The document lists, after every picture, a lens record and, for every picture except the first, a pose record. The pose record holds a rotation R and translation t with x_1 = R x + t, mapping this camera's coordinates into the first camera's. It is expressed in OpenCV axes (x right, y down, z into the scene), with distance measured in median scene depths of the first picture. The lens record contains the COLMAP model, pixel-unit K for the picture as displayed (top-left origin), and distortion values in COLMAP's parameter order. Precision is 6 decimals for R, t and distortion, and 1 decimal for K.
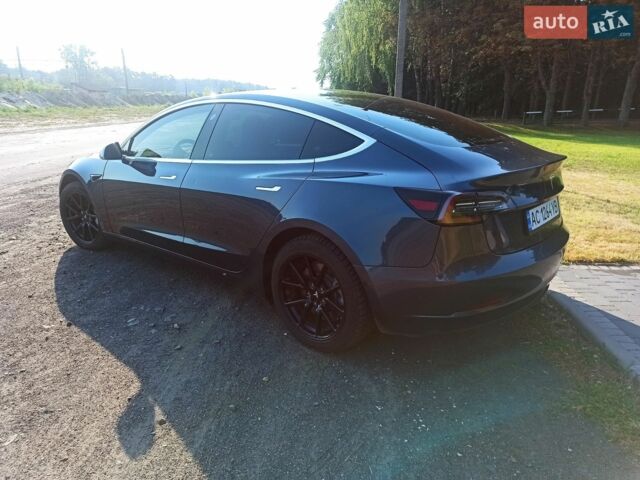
lens RADIAL K [[464.7, 0, 315.7], [0, 464.7, 237.7], [0, 0, 1]] dist [0.042868, -0.024288]
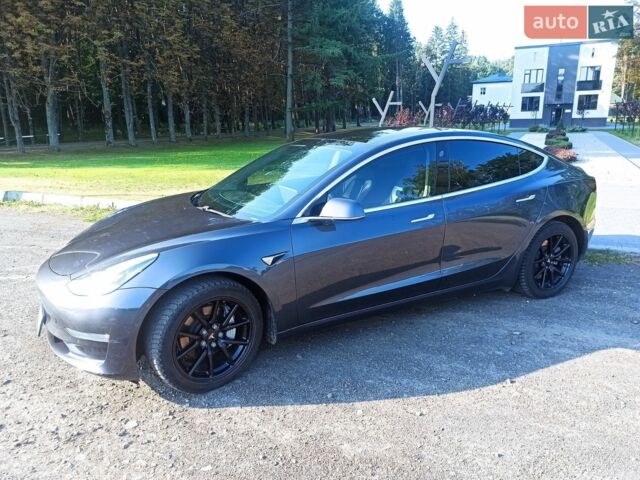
lens RADIAL K [[464.7, 0, 322.8], [0, 464.7, 238.9], [0, 0, 1]] dist [0.042868, -0.024288]
pose [[0.364511, -0.234115, 0.901289, -1.433897], [0.275688, 0.951622, 0.135692, -0.287952], [-0.889454, 0.199013, 0.411419, 0.785555]]
